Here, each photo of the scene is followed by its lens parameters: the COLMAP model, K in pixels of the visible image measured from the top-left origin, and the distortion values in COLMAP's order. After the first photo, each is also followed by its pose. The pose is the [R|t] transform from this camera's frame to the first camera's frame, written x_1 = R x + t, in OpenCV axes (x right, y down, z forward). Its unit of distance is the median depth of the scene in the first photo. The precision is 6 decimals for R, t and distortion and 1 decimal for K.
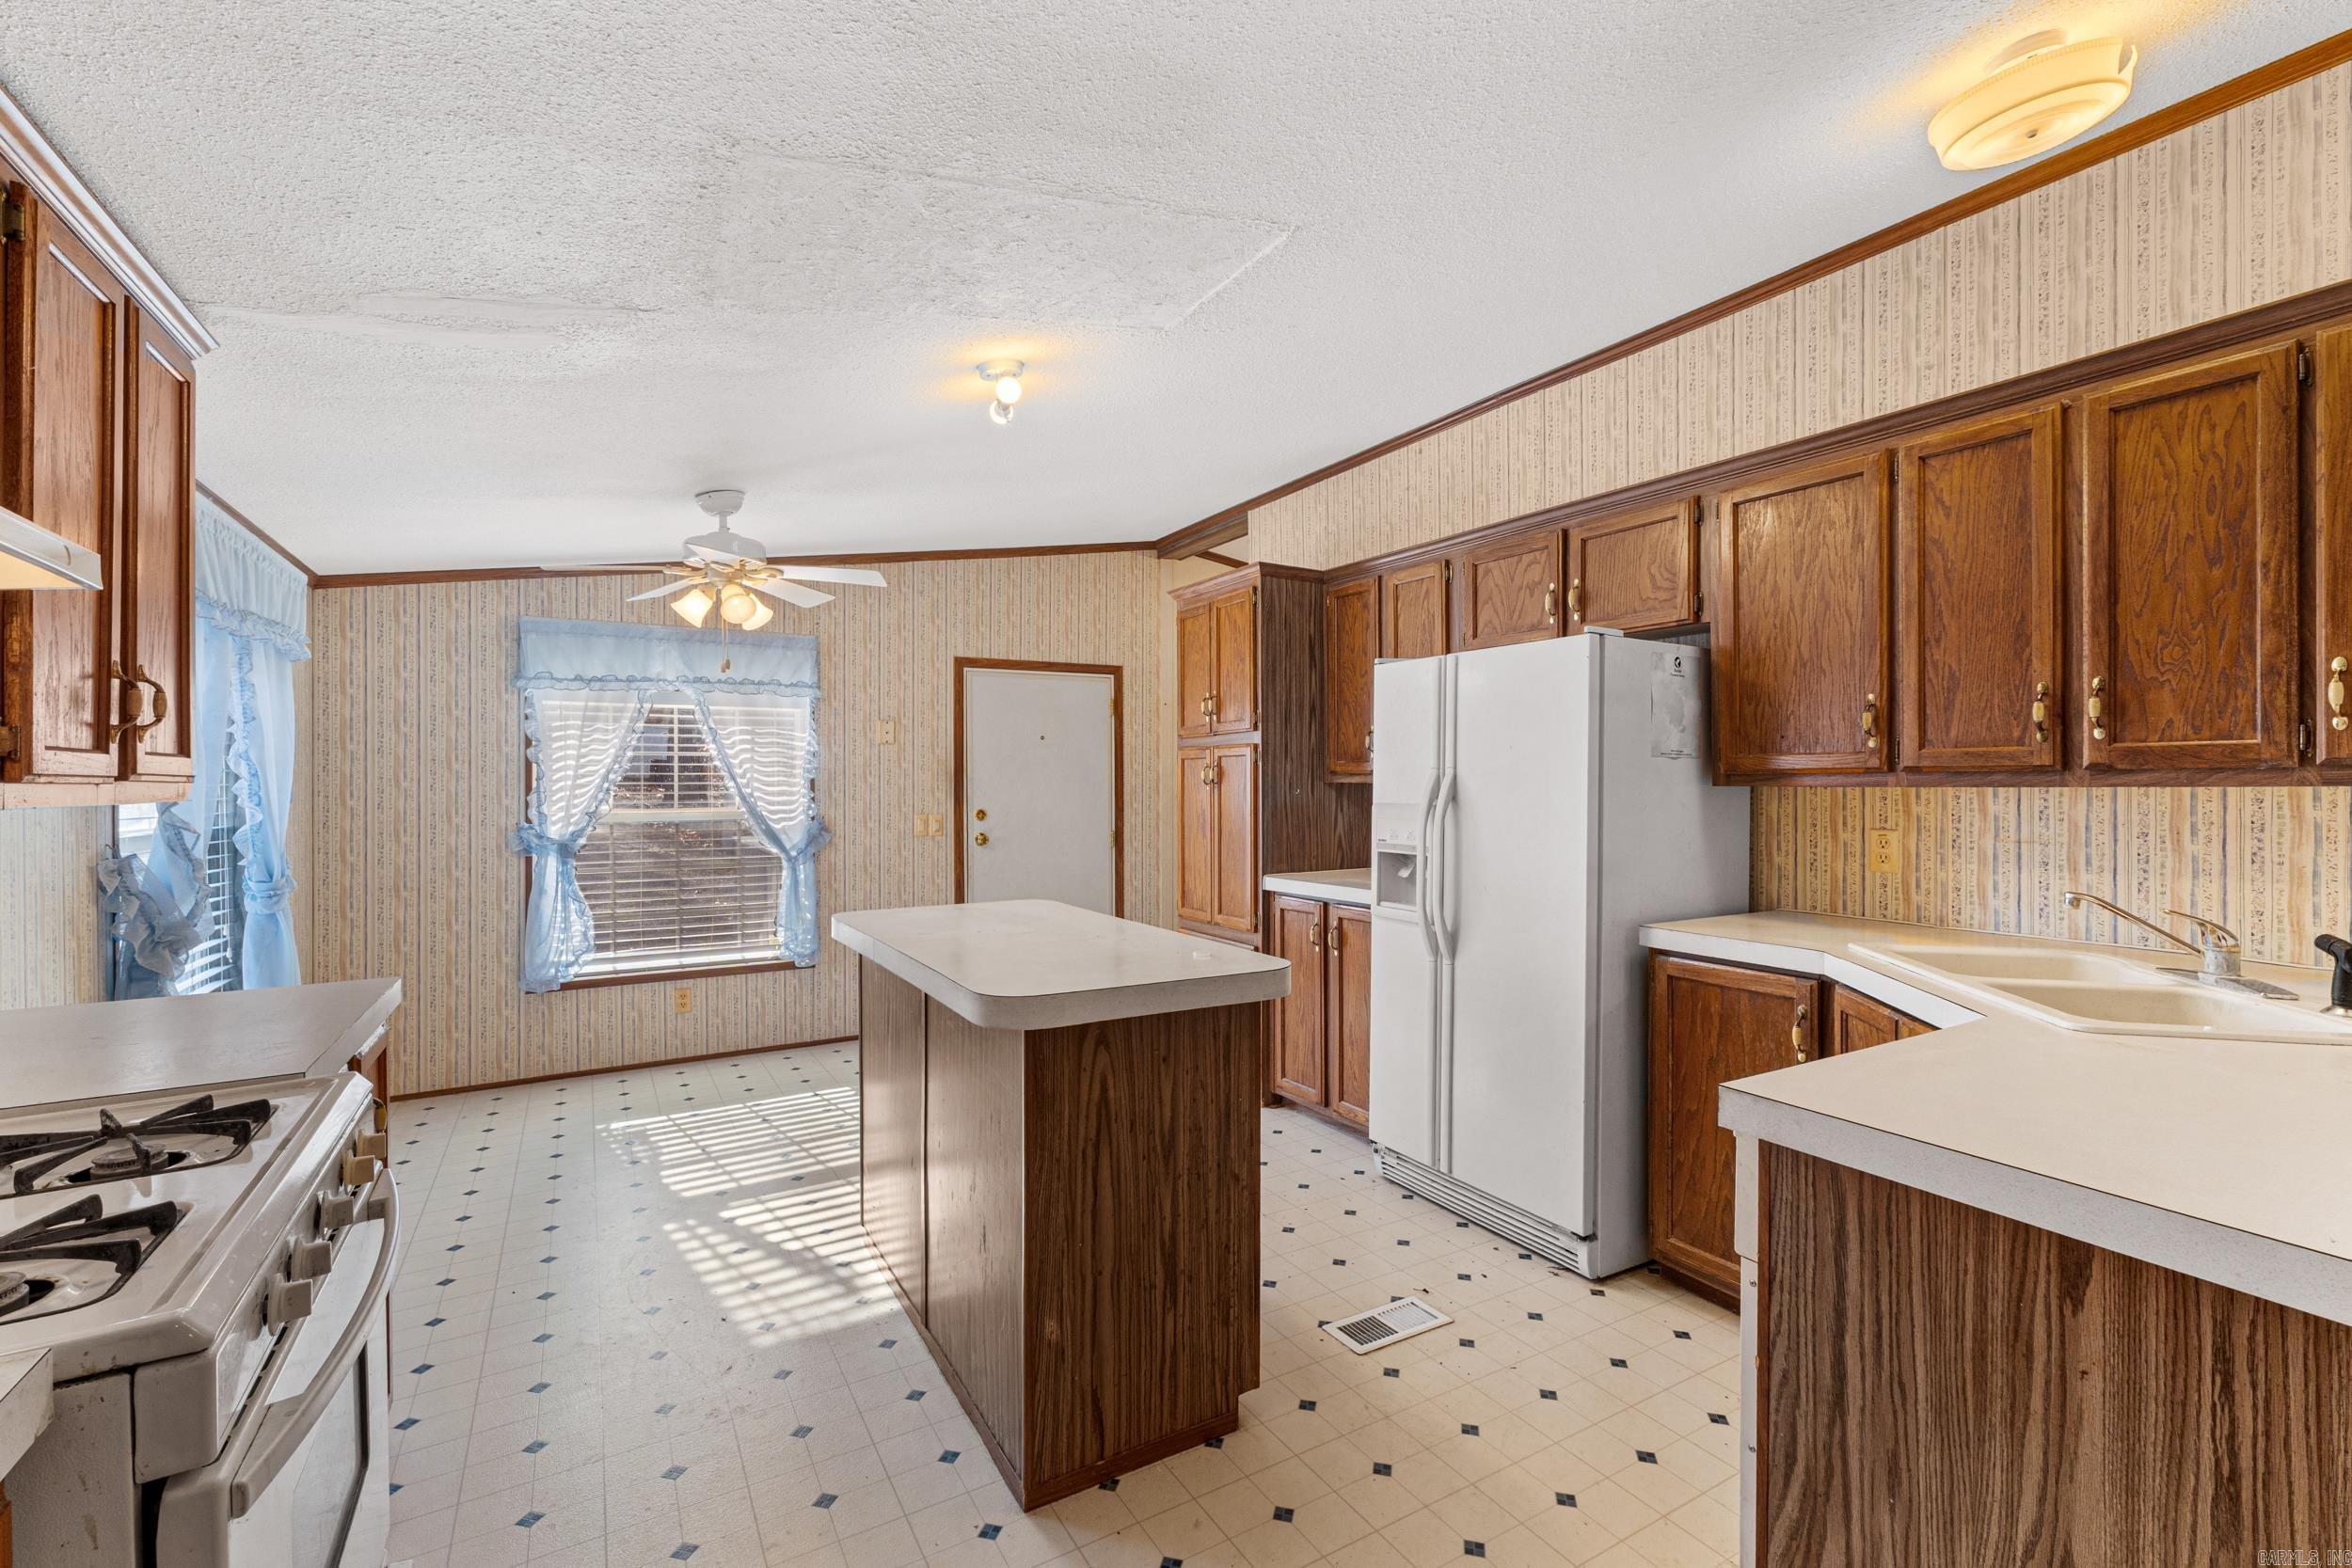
lens RADIAL K [[1007.7, 0, 1185.9], [0, 1007.7, 781.0], [0, 0, 1]] dist [0.003470, -0.000086]
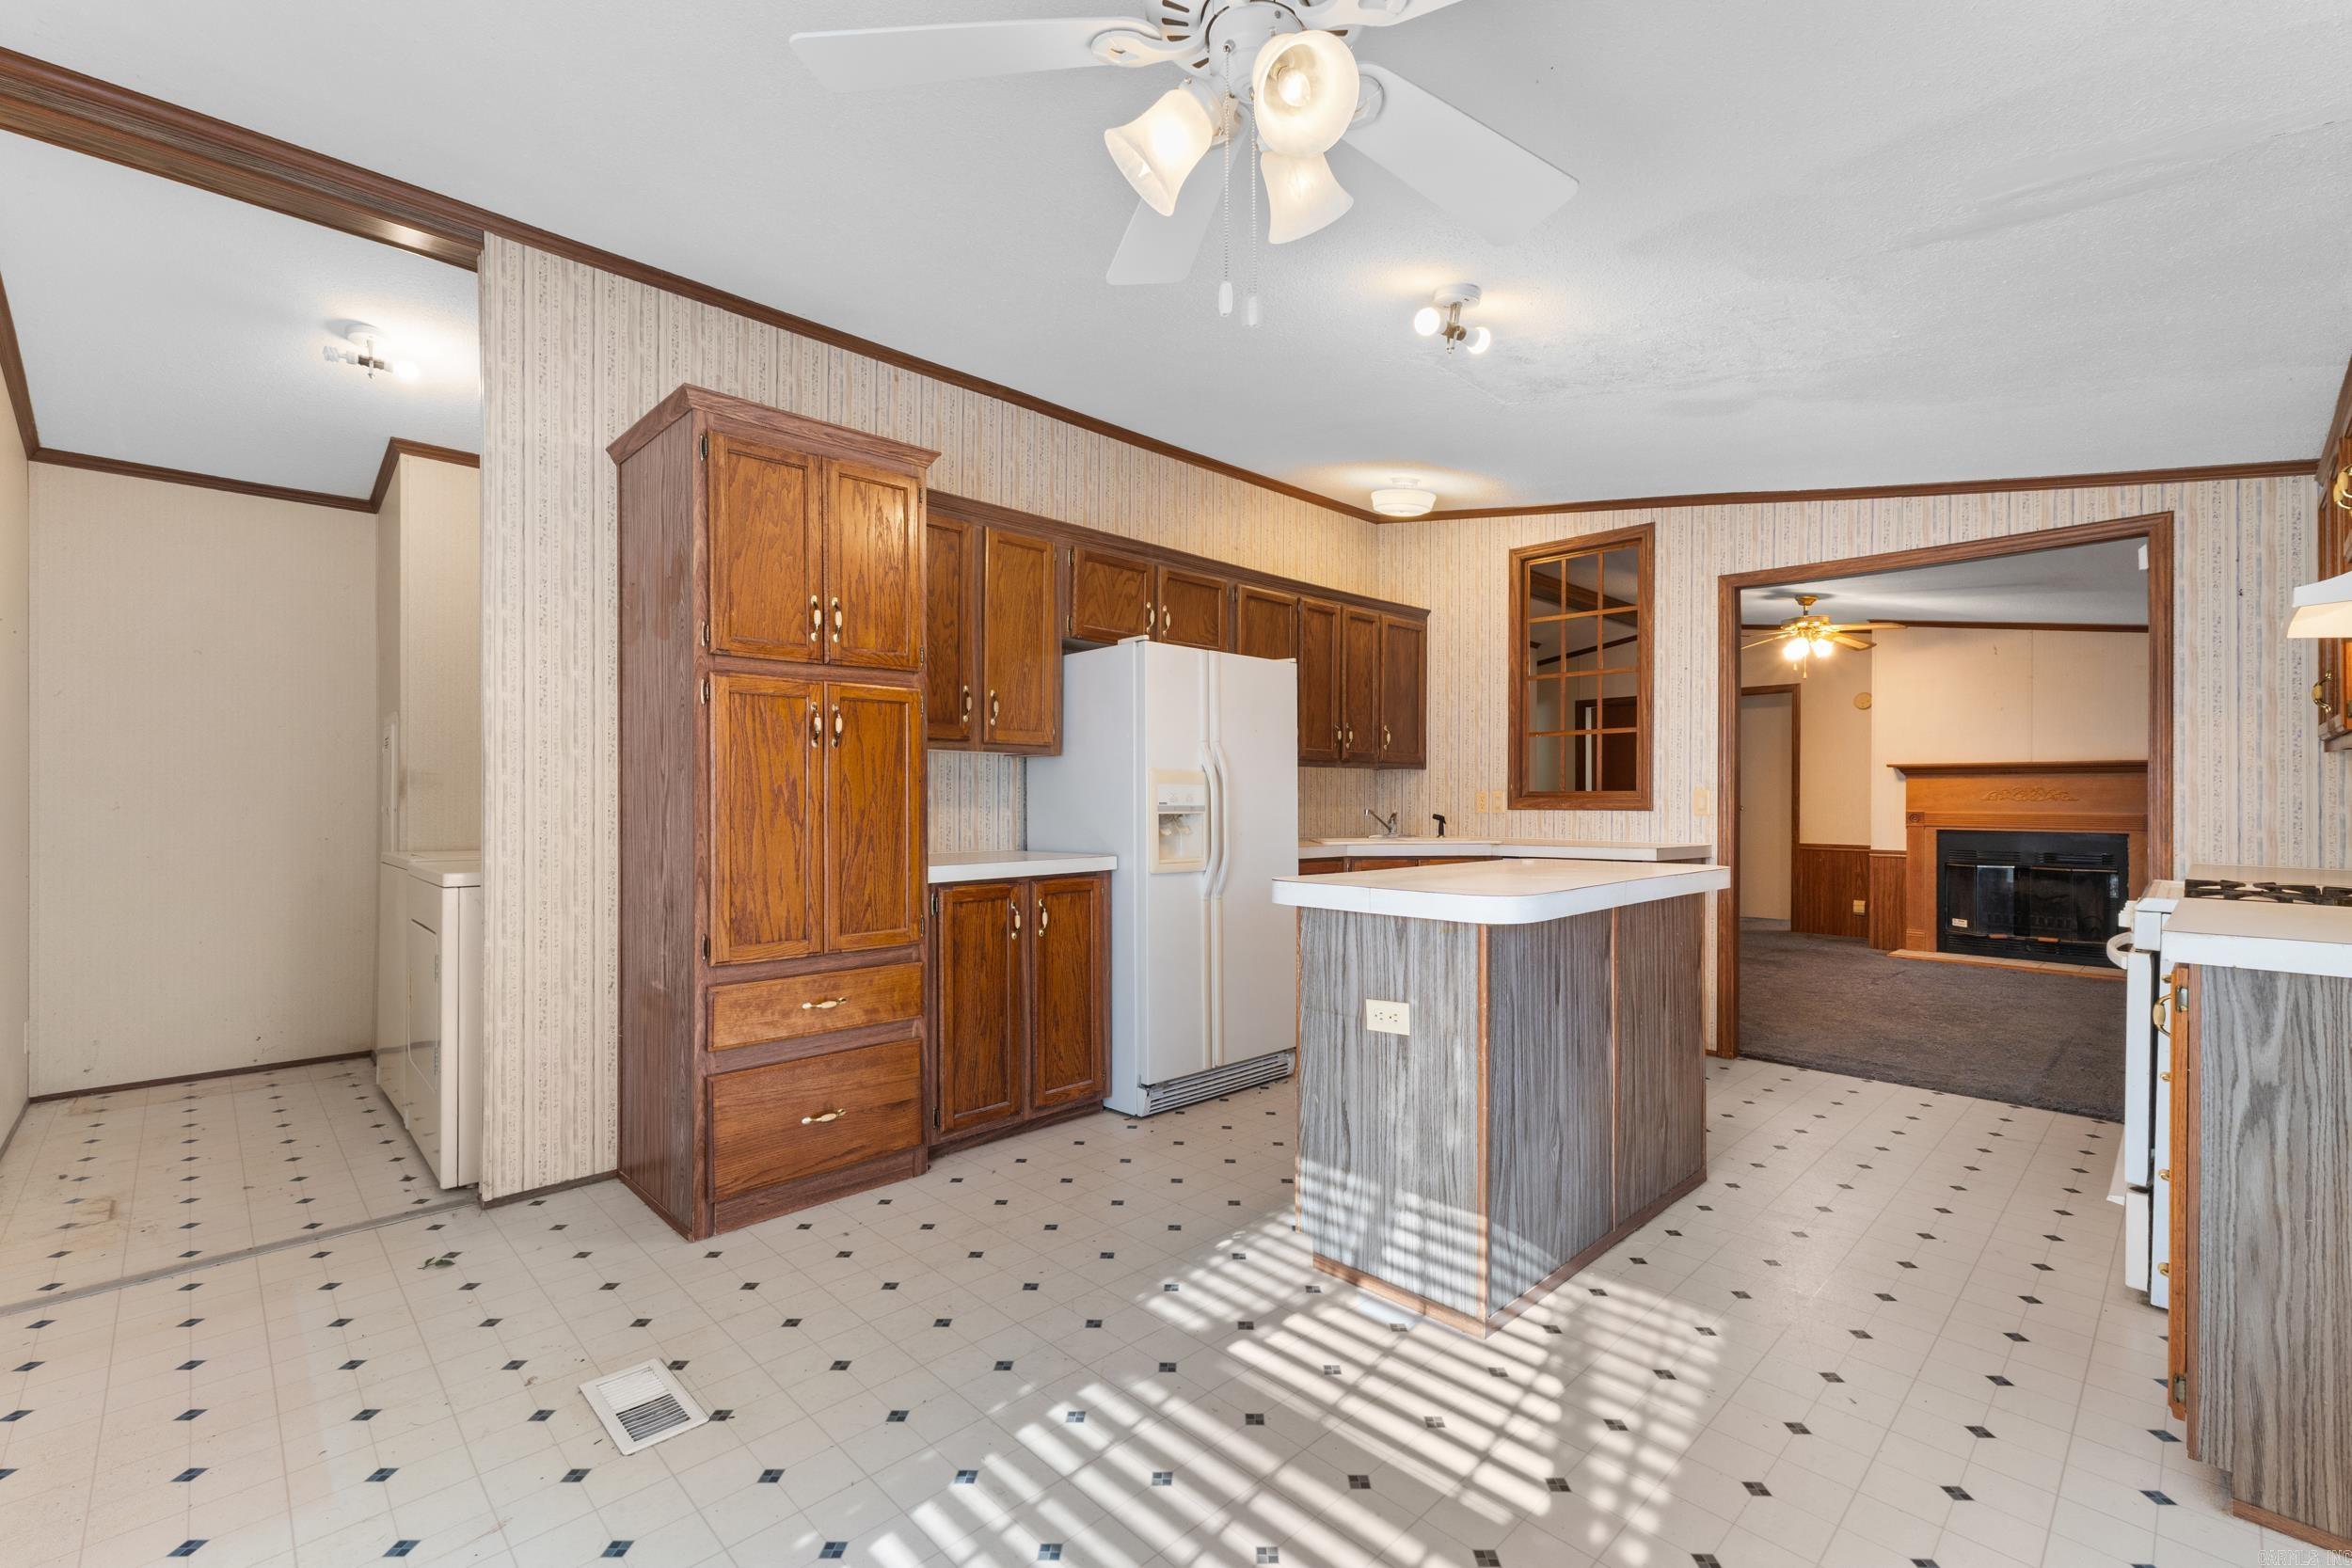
lens RADIAL K [[1007.7, 0, 1186.4], [0, 1007.7, 801.4], [0, 0, 1]] dist [0.003470, -0.000086]
pose [[-0.236085, 0.001413, 0.971731, -0.970375], [-0.000266, 0.999999, -0.001519, 0.063537], [-0.971732, -0.000617, -0.236084, 1.363708]]
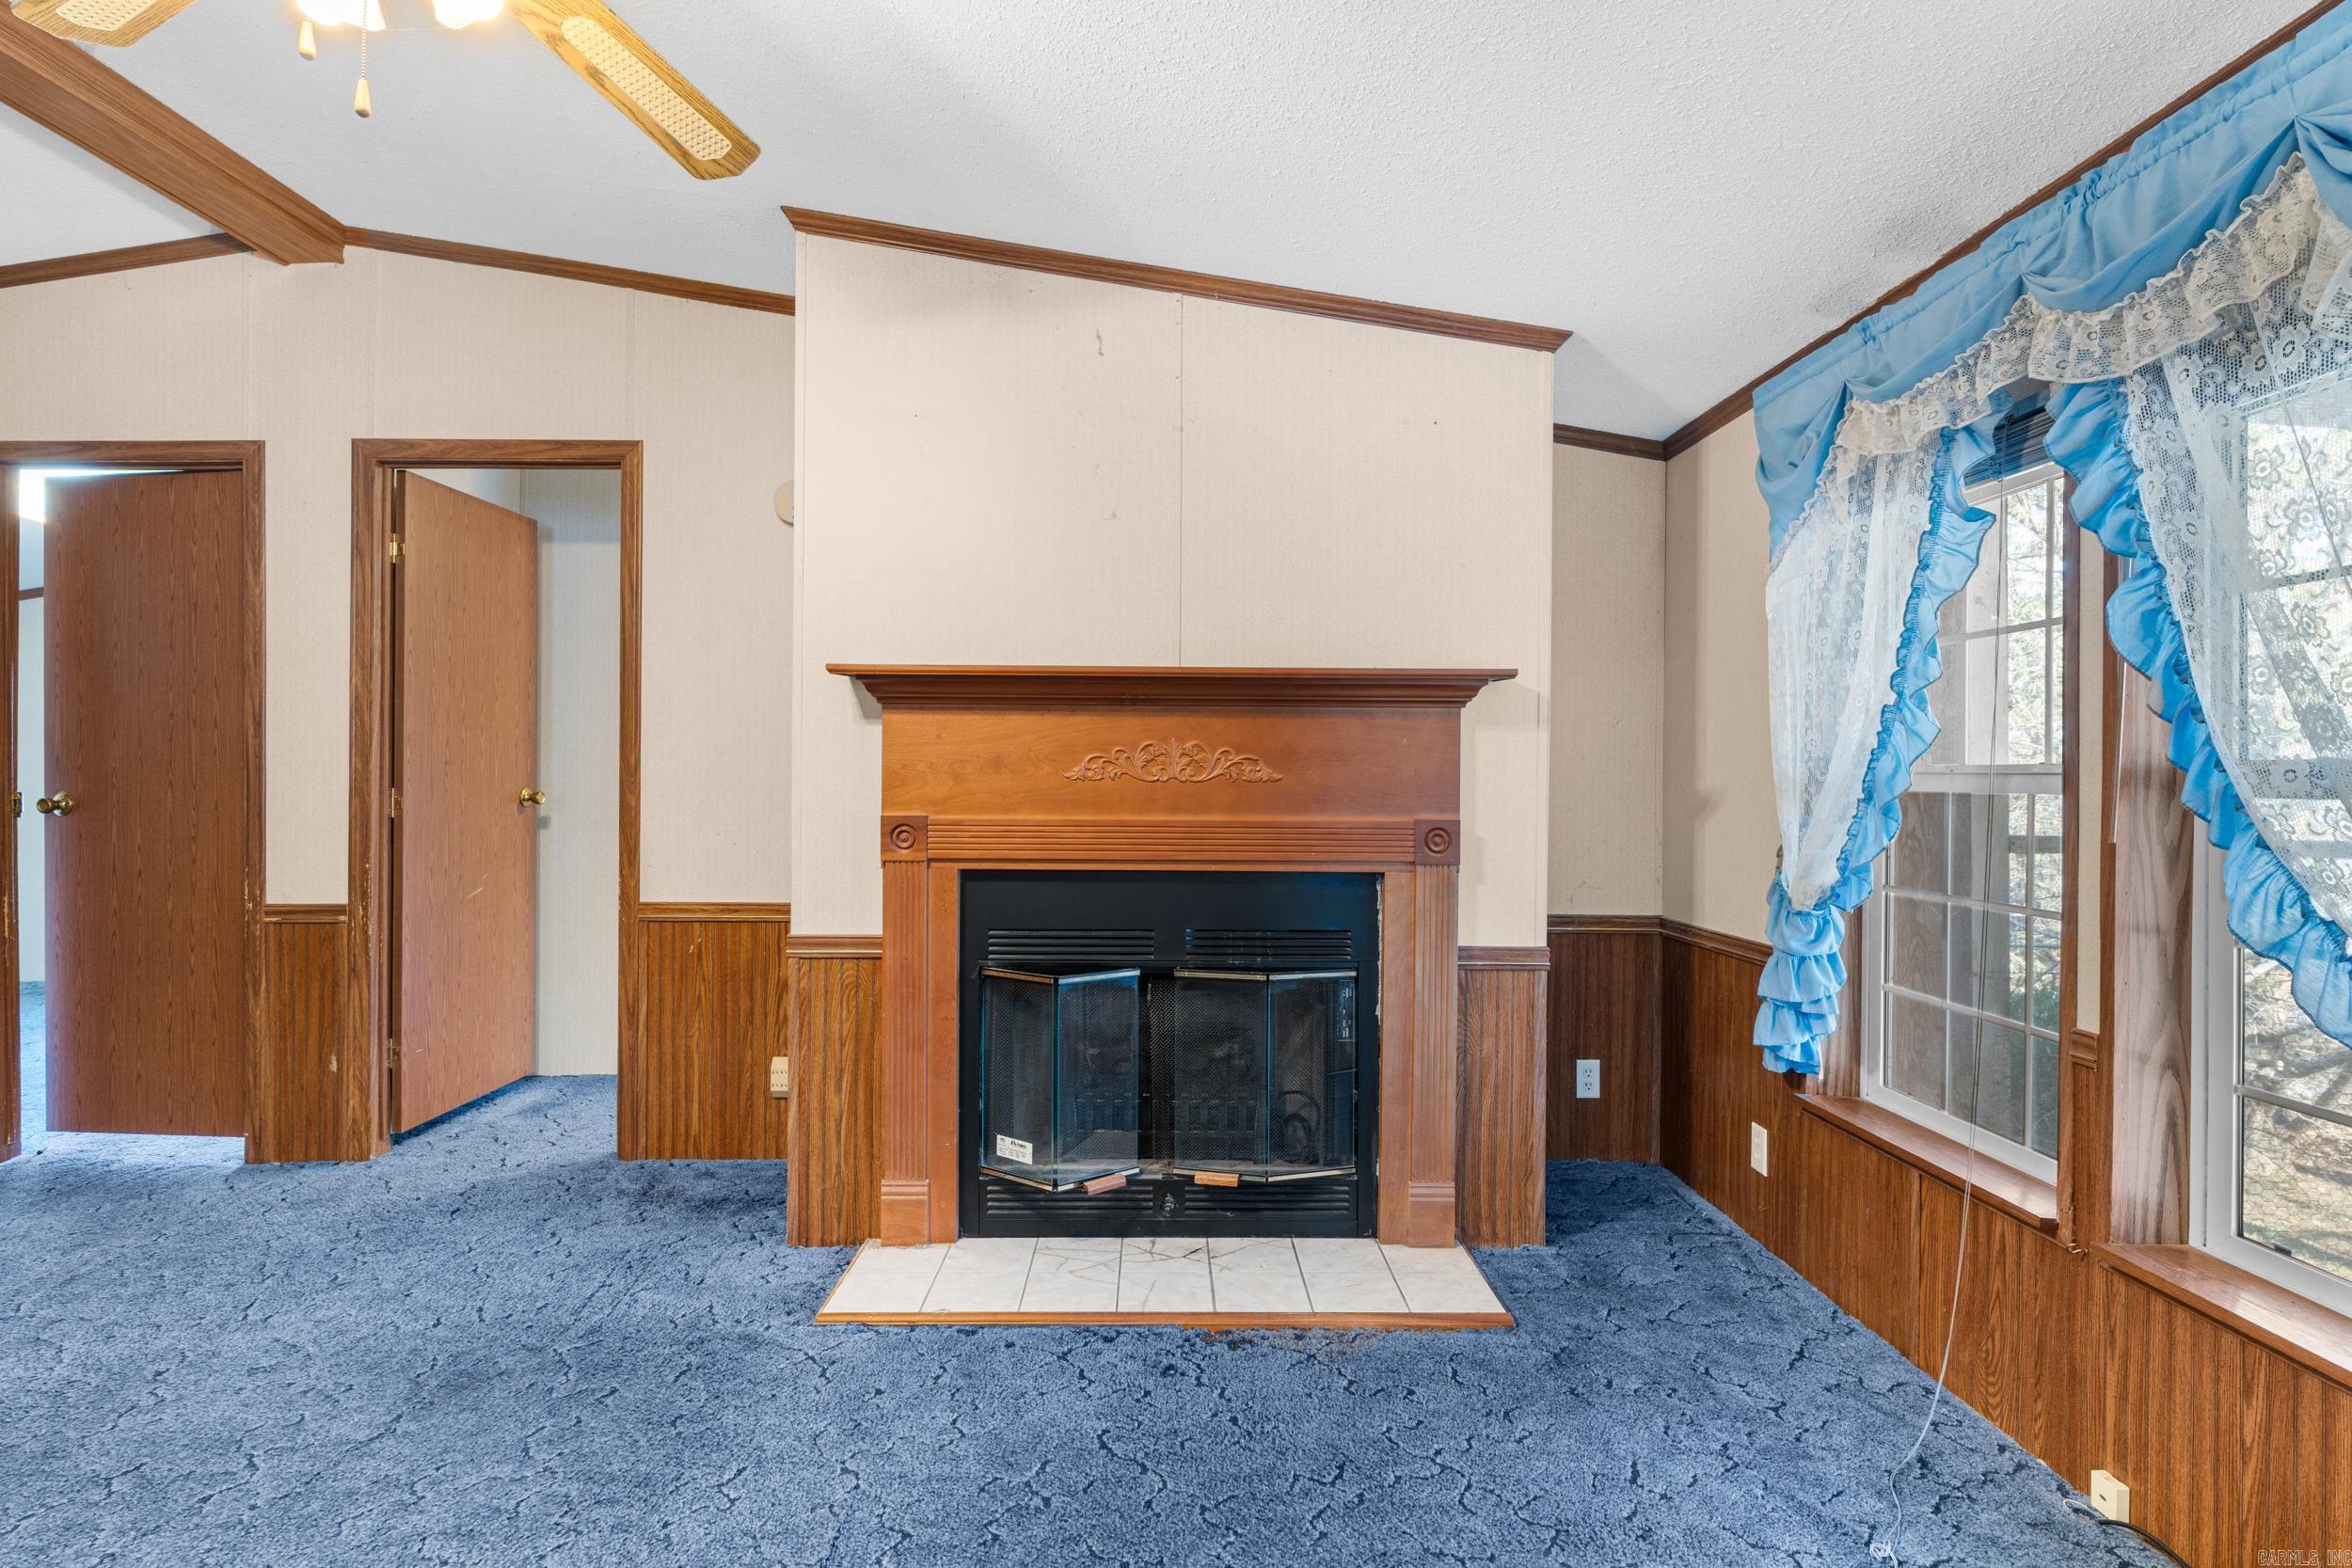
lens RADIAL K [[1164.6, 0, 1182.8], [0, 1164.6, 773.9], [0, 0, 1]] dist [-0.002709, -0.002575]
pose [[-0.870815, 0.000185, 0.491611, 0.406672], [-0.001277, 0.999996, -0.002637, 0.054728], [-0.491610, -0.002924, -0.870811, -0.309085]]
